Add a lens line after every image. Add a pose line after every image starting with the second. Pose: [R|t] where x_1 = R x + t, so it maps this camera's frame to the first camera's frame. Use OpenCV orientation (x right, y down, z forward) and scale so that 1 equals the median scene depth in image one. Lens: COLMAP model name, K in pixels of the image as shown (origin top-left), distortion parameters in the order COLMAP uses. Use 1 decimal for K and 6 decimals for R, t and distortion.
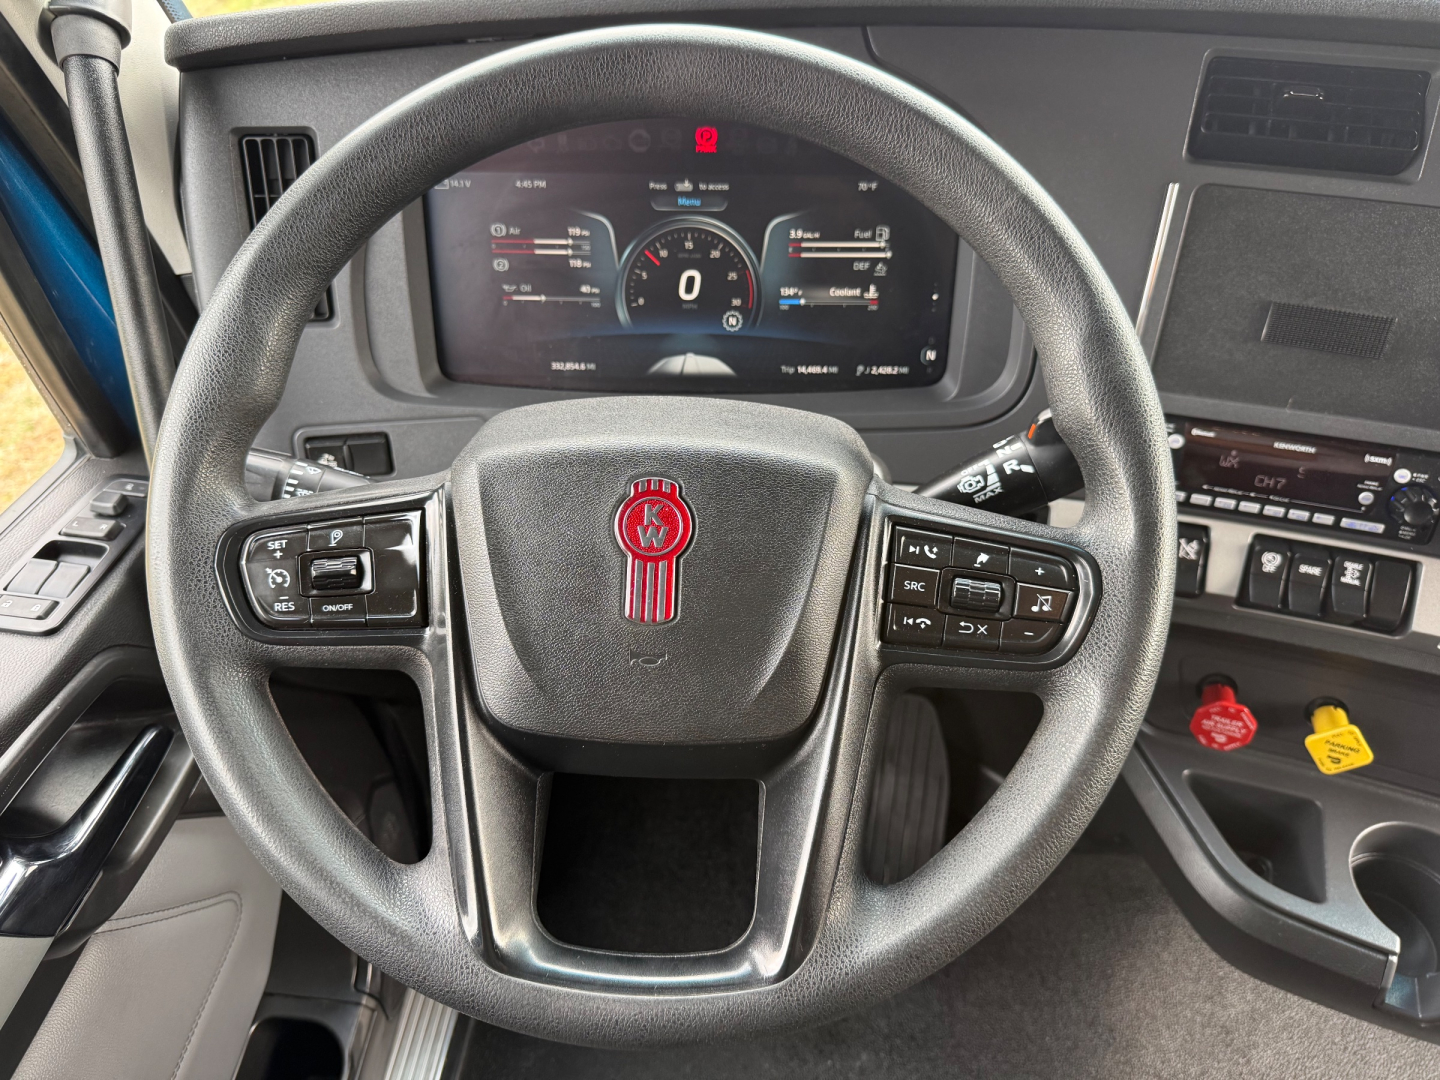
lens RADIAL K [[1041.8, 0, 720.0], [0, 1041.8, 540.0], [0, 0, 1]] dist [0.091830, -0.145669]
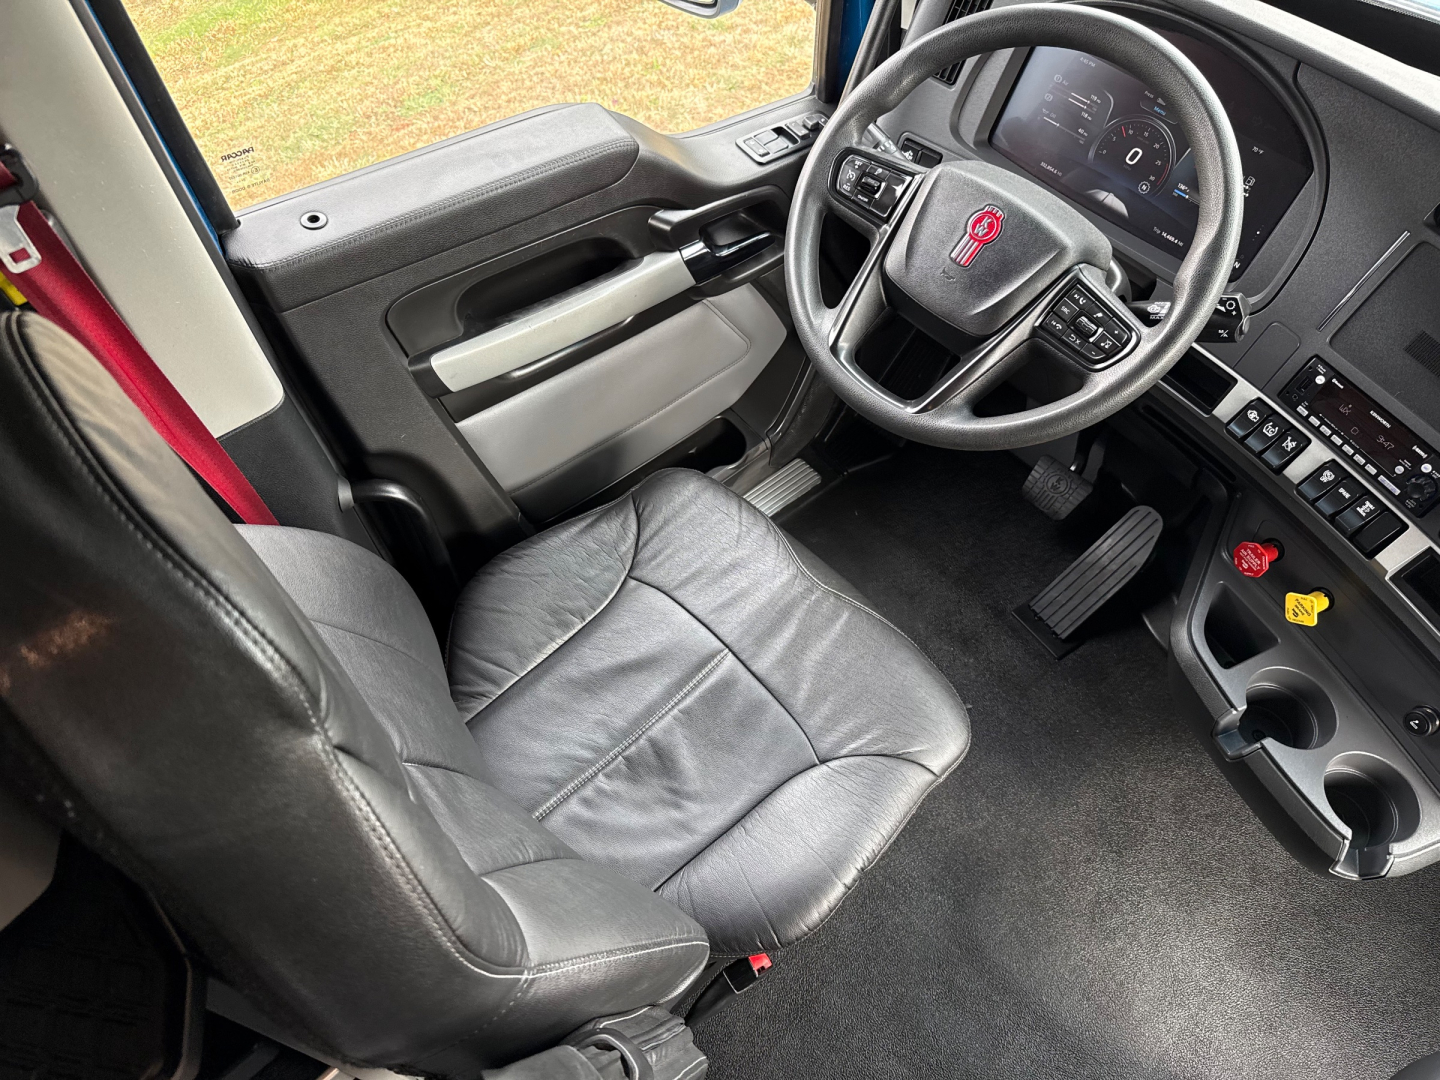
lens RADIAL K [[1041.2, 0, 716.6], [0, 1041.2, 545.6], [0, 0, 1]] dist [0.015566, -0.024081]
pose [[0.718174, 0.595125, -0.360627, 0.503441], [-0.511785, 0.802870, 0.305738, 0.098902], [0.471490, -0.035010, 0.881176, -0.890003]]
